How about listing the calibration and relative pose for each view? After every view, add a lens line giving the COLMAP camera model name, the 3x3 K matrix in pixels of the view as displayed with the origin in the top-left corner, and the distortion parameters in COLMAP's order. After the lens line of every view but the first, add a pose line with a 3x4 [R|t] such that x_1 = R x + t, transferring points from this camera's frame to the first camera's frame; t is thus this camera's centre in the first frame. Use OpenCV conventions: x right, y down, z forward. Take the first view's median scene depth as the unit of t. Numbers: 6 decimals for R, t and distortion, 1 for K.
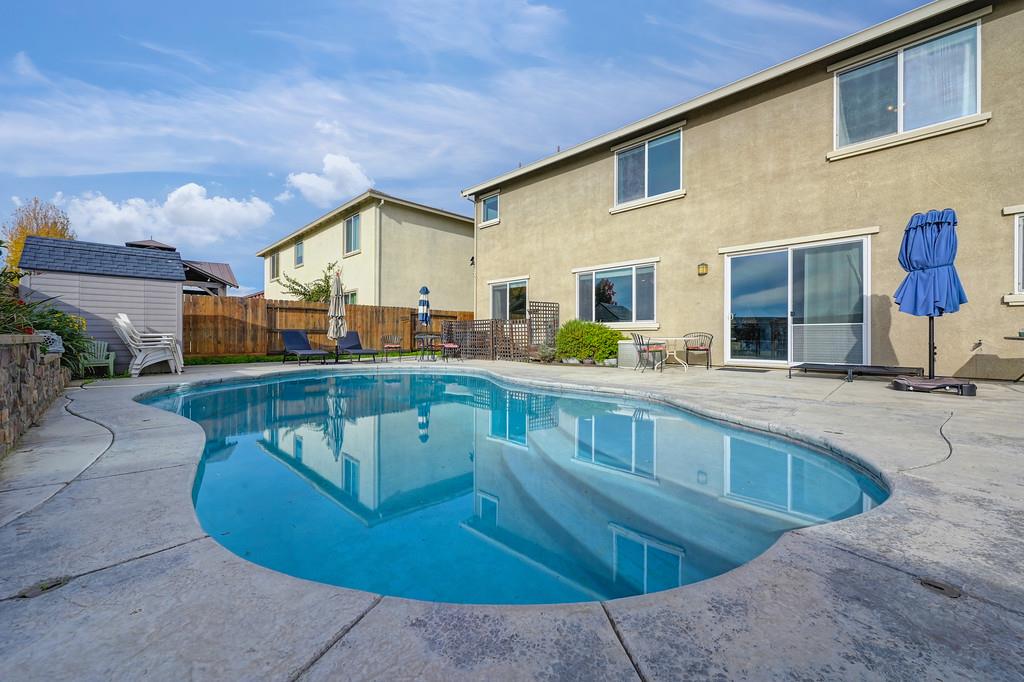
lens RADIAL K [[407.0, 0, 515.6], [0, 407.0, 334.5], [0, 0, 1]] dist [0.000649, 0.000184]
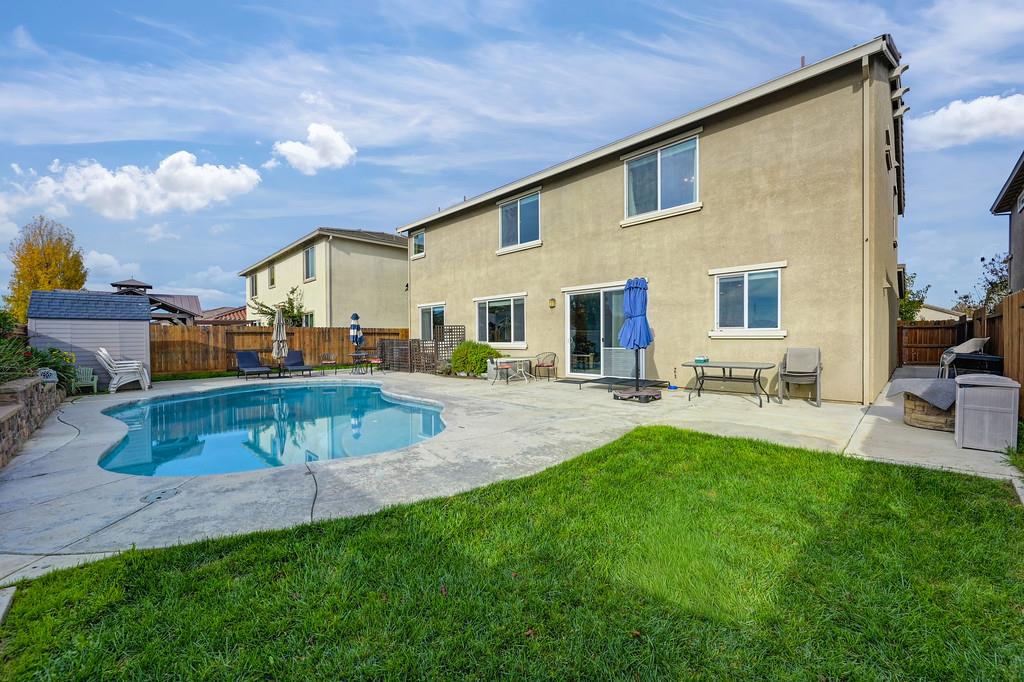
lens RADIAL K [[402.6, 0, 513.7], [0, 402.6, 342.6], [0, 0, 1]] dist [0.001338, -0.000319]
pose [[0.999910, -0.011693, -0.006565, 0.303645], [0.011806, 0.999777, 0.017483, -0.052192], [0.006359, -0.017559, 0.999826, -0.247785]]
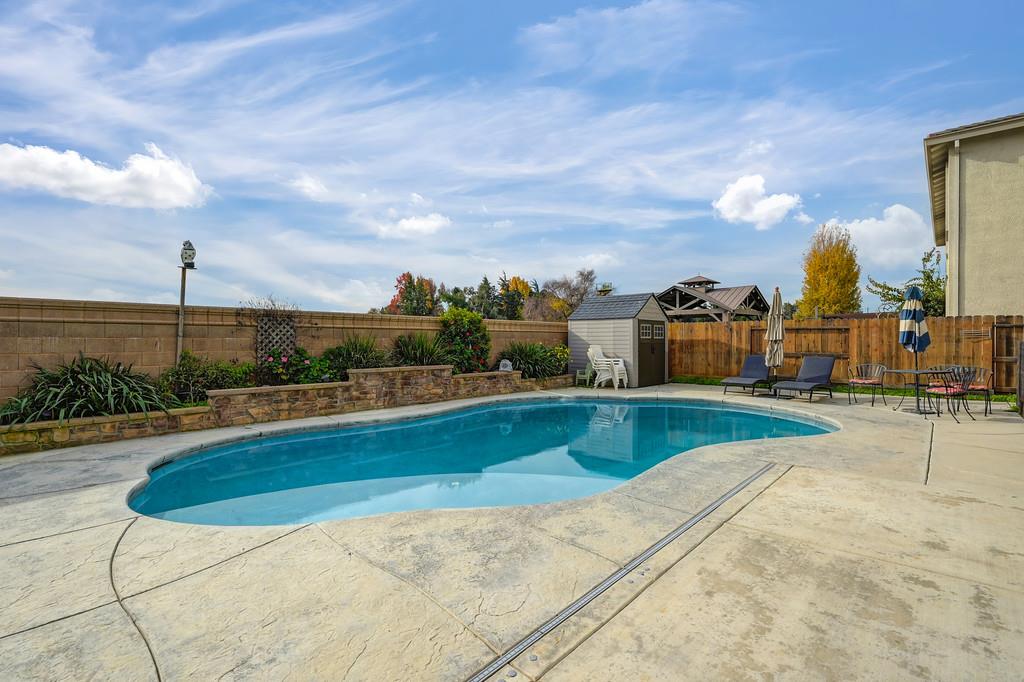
lens RADIAL K [[471.5, 0, 516.1], [0, 471.5, 340.0], [0, 0, 1]] dist [-0.000630, -0.000056]
pose [[0.049807, -0.004154, -0.998750, 0.511301], [0.003907, 0.999985, -0.003965, -0.044439], [0.998751, -0.003705, 0.049822, 0.437244]]
